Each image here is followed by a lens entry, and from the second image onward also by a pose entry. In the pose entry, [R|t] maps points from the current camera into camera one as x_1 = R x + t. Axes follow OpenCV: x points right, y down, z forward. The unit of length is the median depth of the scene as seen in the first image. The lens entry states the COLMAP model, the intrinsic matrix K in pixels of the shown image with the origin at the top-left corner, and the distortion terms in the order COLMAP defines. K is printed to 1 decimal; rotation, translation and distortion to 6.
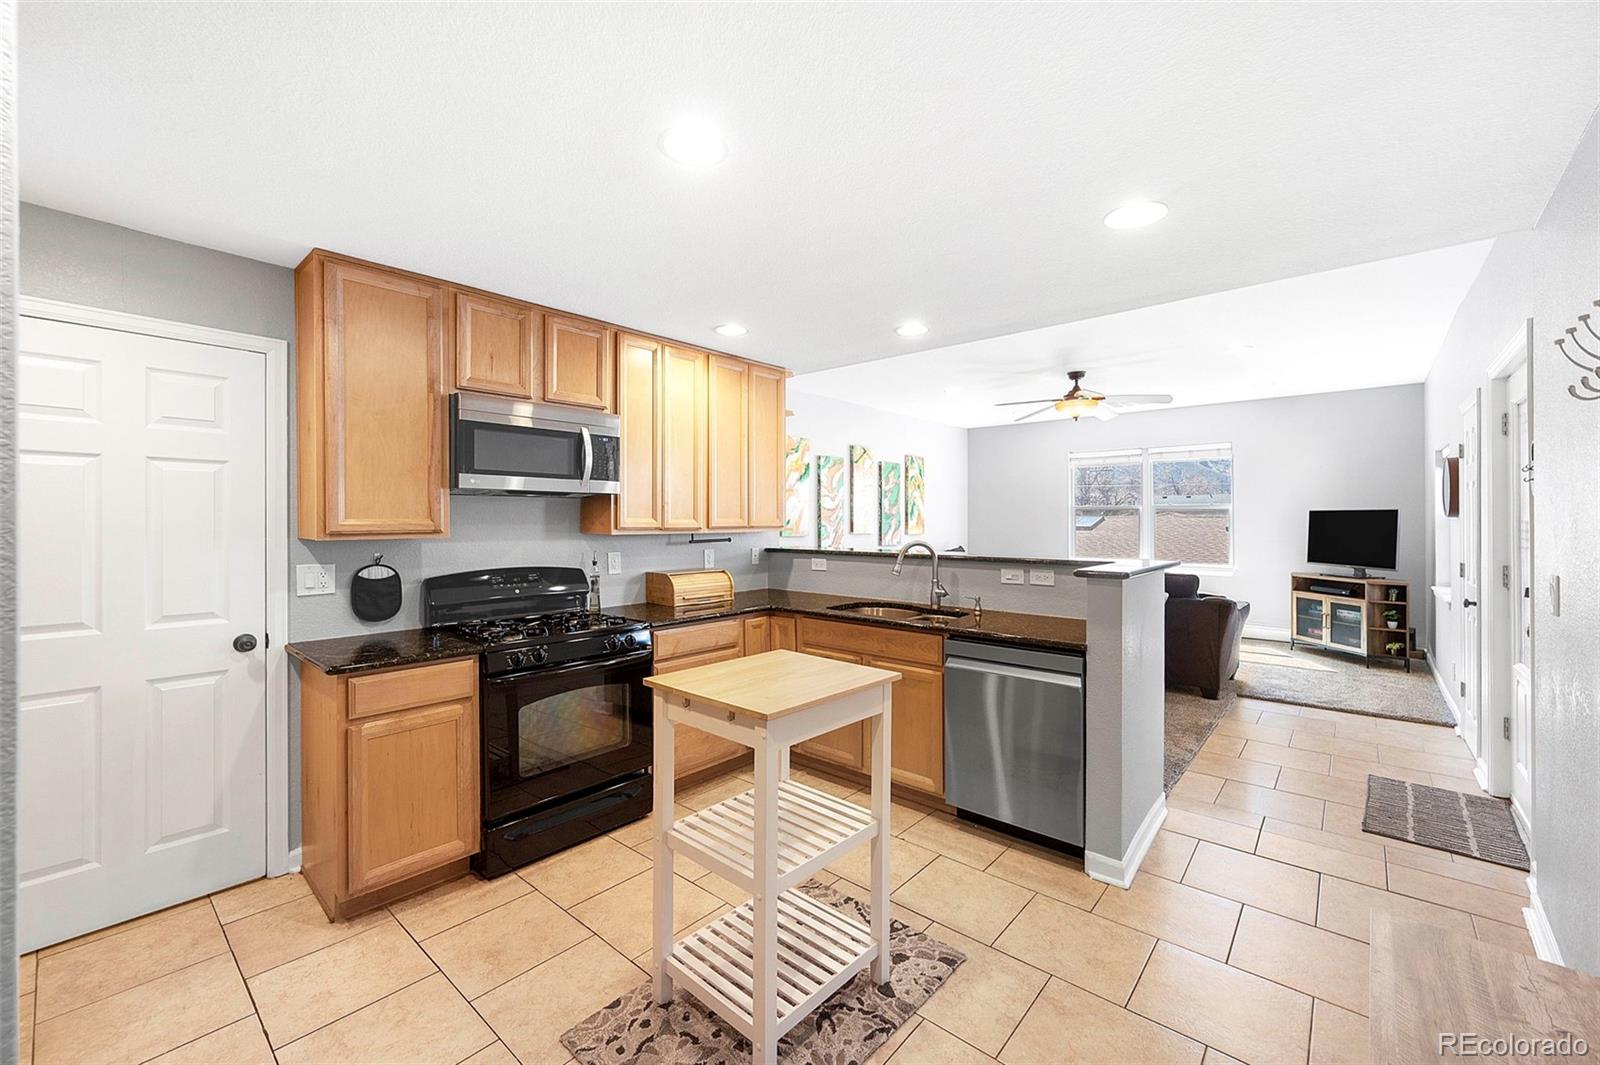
lens RADIAL K [[647.0, 0, 799.5], [0, 647.0, 517.8], [0, 0, 1]] dist [0.002848, 0.000182]
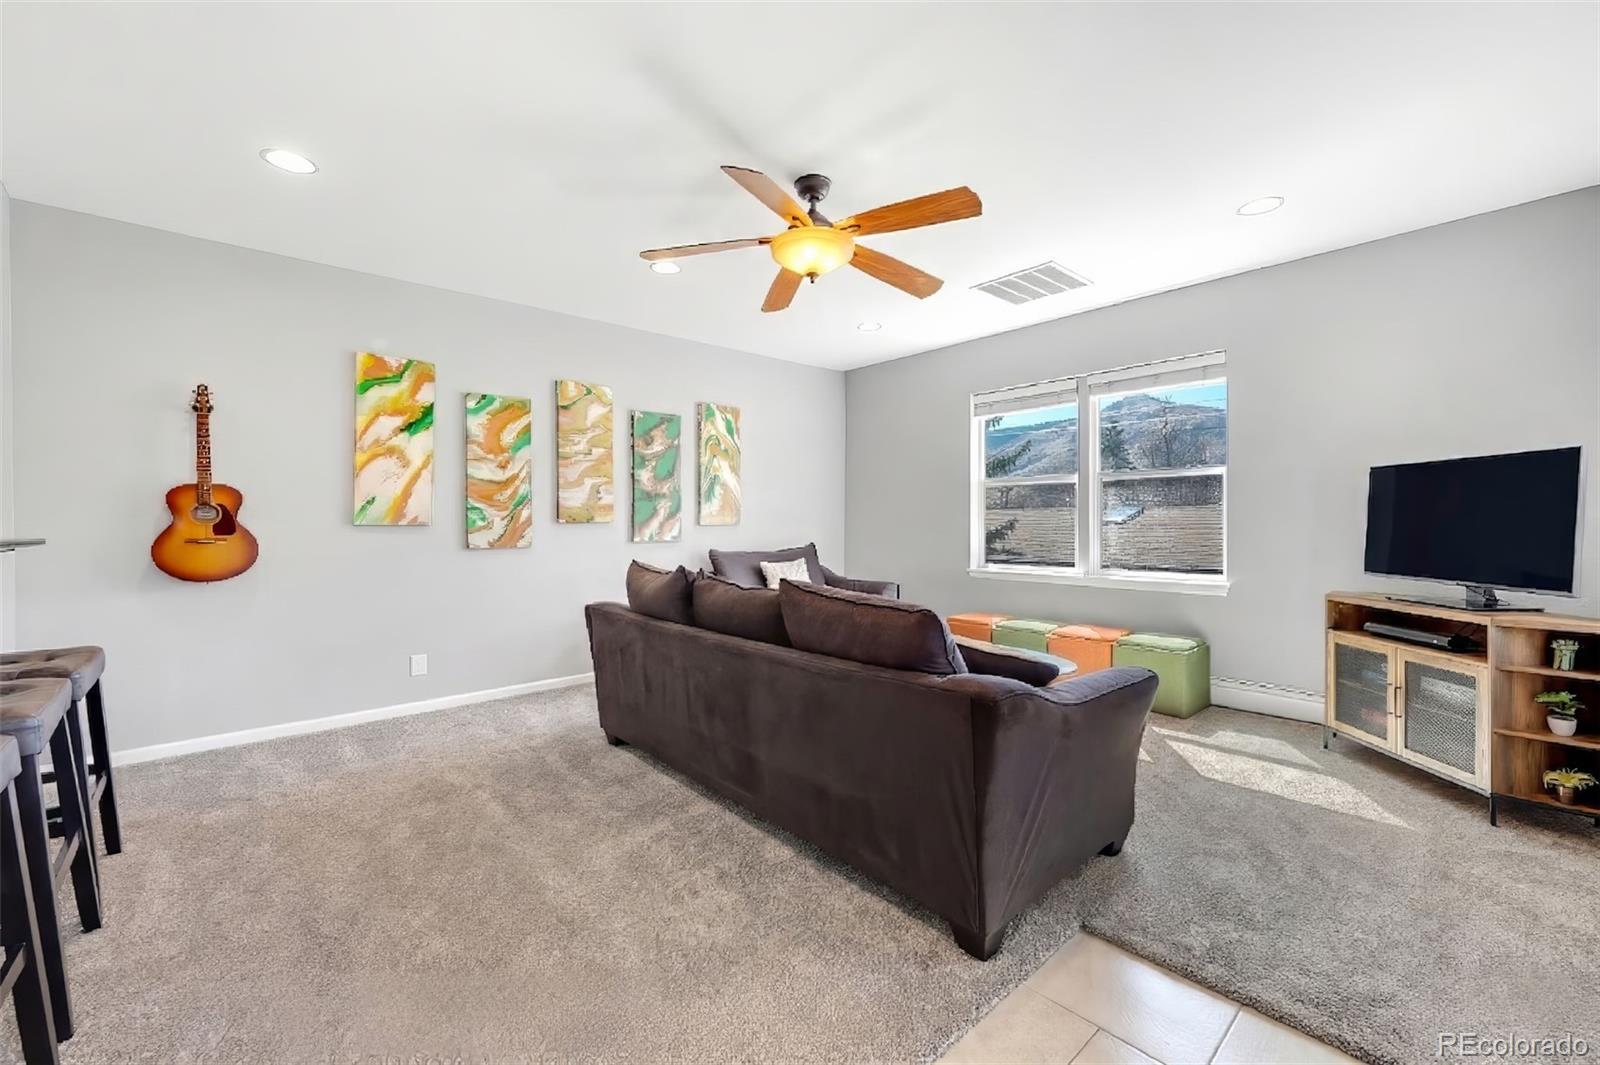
lens RADIAL K [[647.0, 0, 772.6], [0, 647.0, 535.1], [0, 0, 1]] dist [0.002848, 0.000182]
pose [[0.988834, -0.003443, -0.148981, 0.473529], [0.006993, 0.999704, 0.023314, 0.029757], [0.148856, -0.024096, 0.988565, 0.512745]]
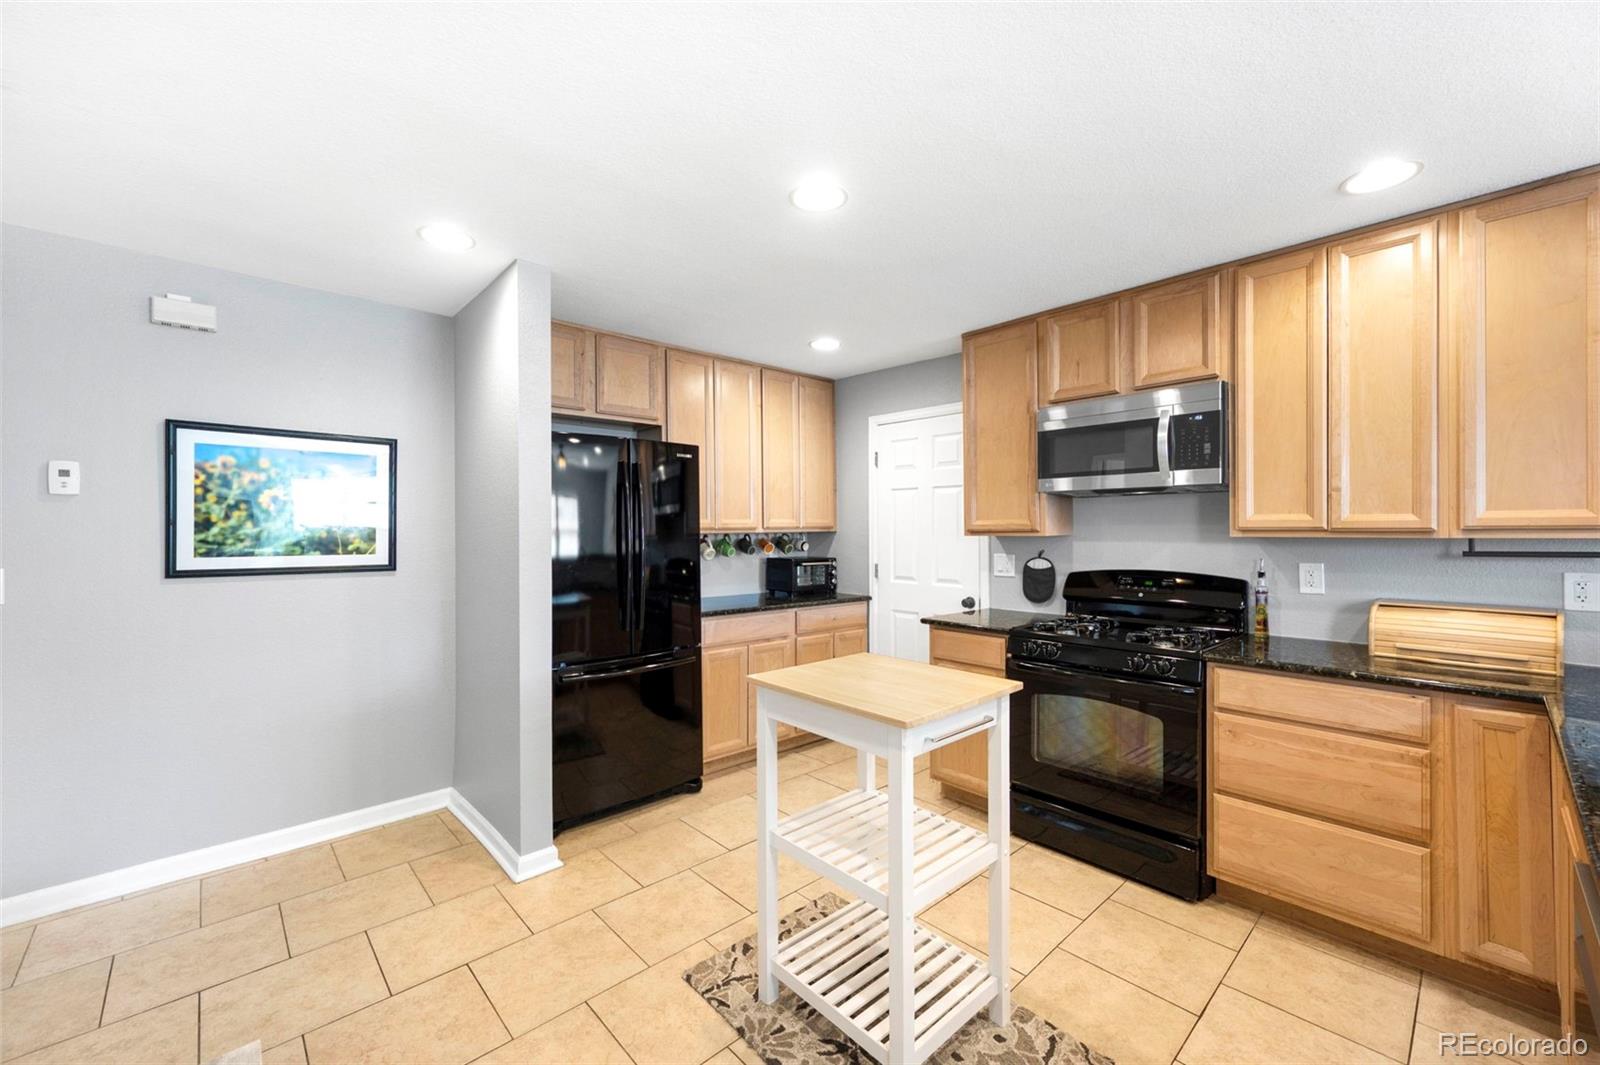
lens RADIAL K [[647.0, 0, 799.3], [0, 647.0, 537.8], [0, 0, 1]] dist [0.002848, 0.000182]
pose [[-0.111543, 0.011475, -0.993693, 0.293155], [0.008492, 0.999908, 0.010593, 0.008355], [0.993723, -0.007257, -0.111630, 0.320142]]
